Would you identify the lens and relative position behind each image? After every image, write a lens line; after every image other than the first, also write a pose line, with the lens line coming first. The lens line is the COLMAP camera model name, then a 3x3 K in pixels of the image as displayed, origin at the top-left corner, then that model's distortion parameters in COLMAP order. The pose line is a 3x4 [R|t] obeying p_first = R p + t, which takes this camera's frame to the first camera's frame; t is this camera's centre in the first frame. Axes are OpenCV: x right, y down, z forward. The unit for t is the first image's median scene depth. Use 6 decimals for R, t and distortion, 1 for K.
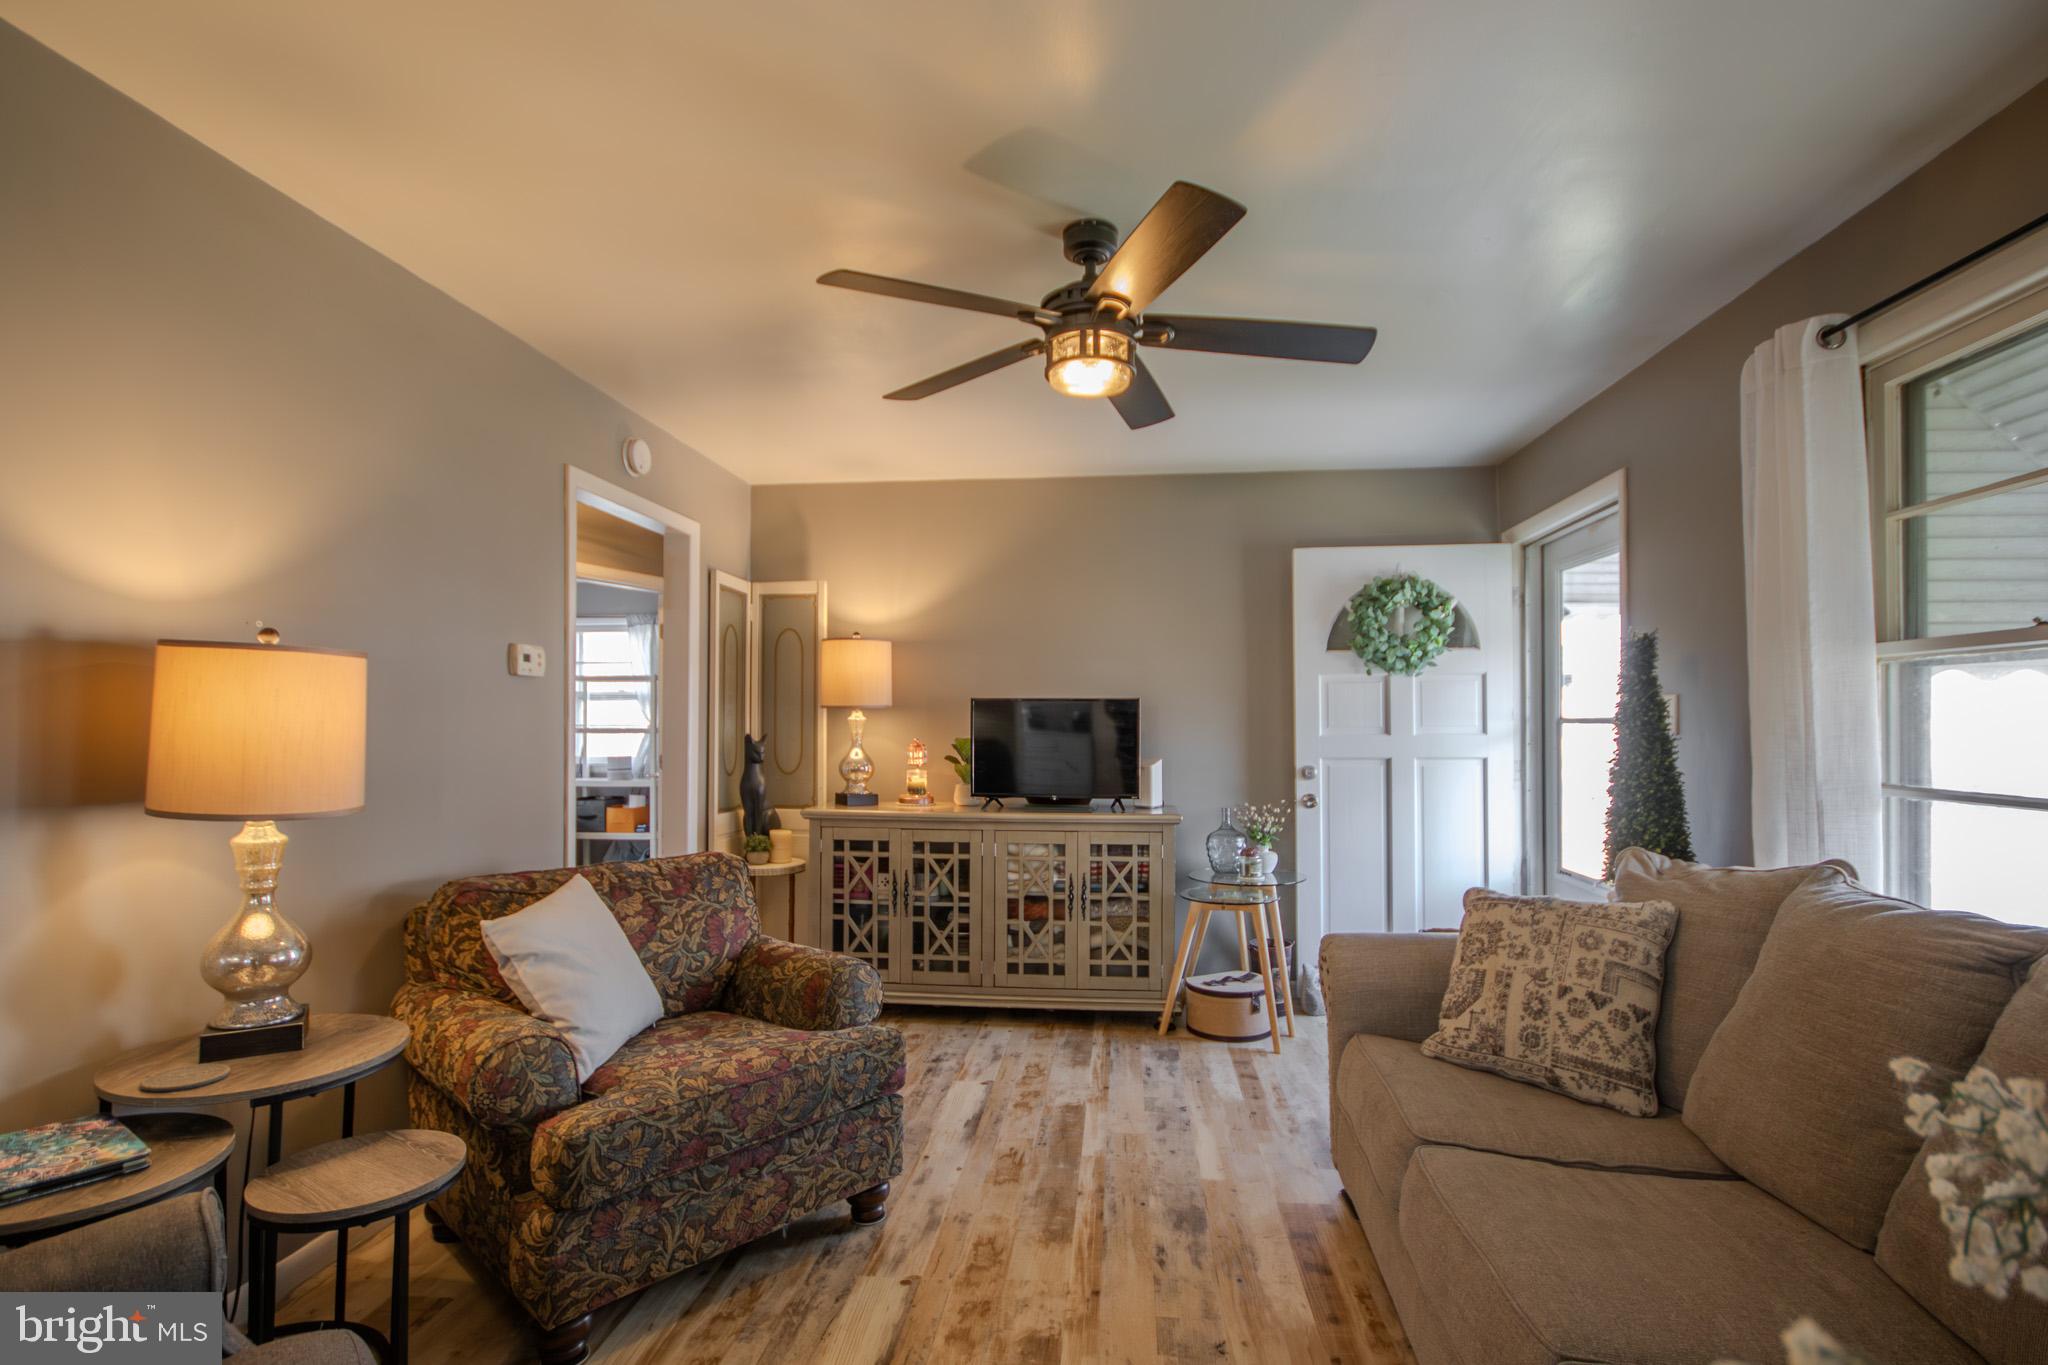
lens RADIAL K [[951.5, 0, 1017.9], [0, 951.5, 703.8], [0, 0, 1]] dist [0.001438, -0.007769]
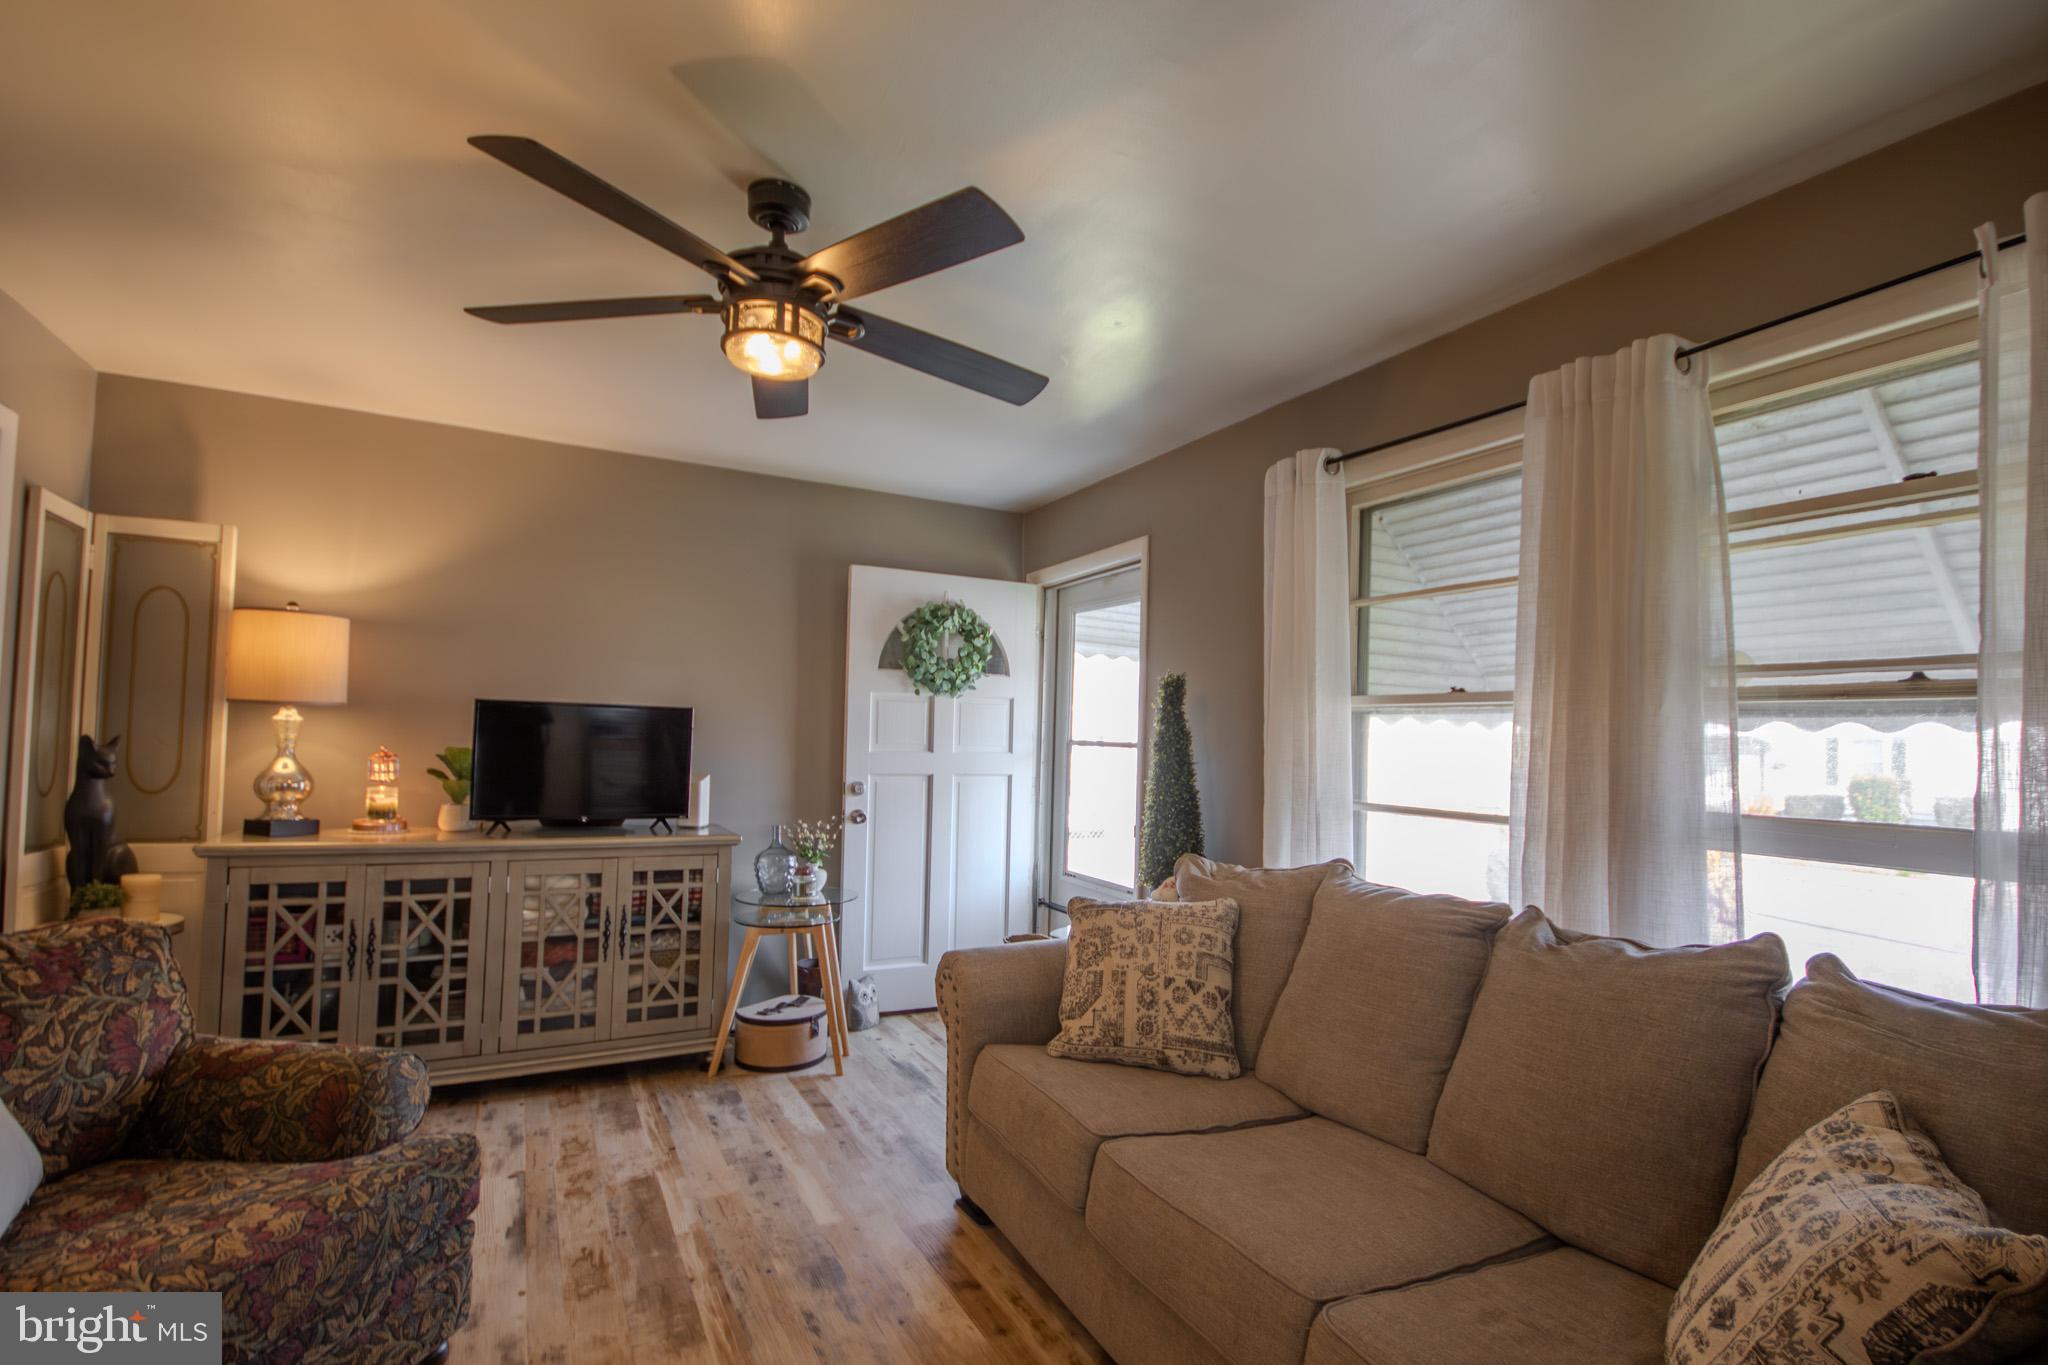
lens RADIAL K [[951.5, 0, 1035.8], [0, 951.5, 702.2], [0, 0, 1]] dist [0.001438, -0.007769]
pose [[0.822962, 0.045519, 0.566270, -0.179467], [-0.039873, 0.998955, -0.022351, -0.005481], [-0.566695, -0.004185, 0.823917, 0.100683]]
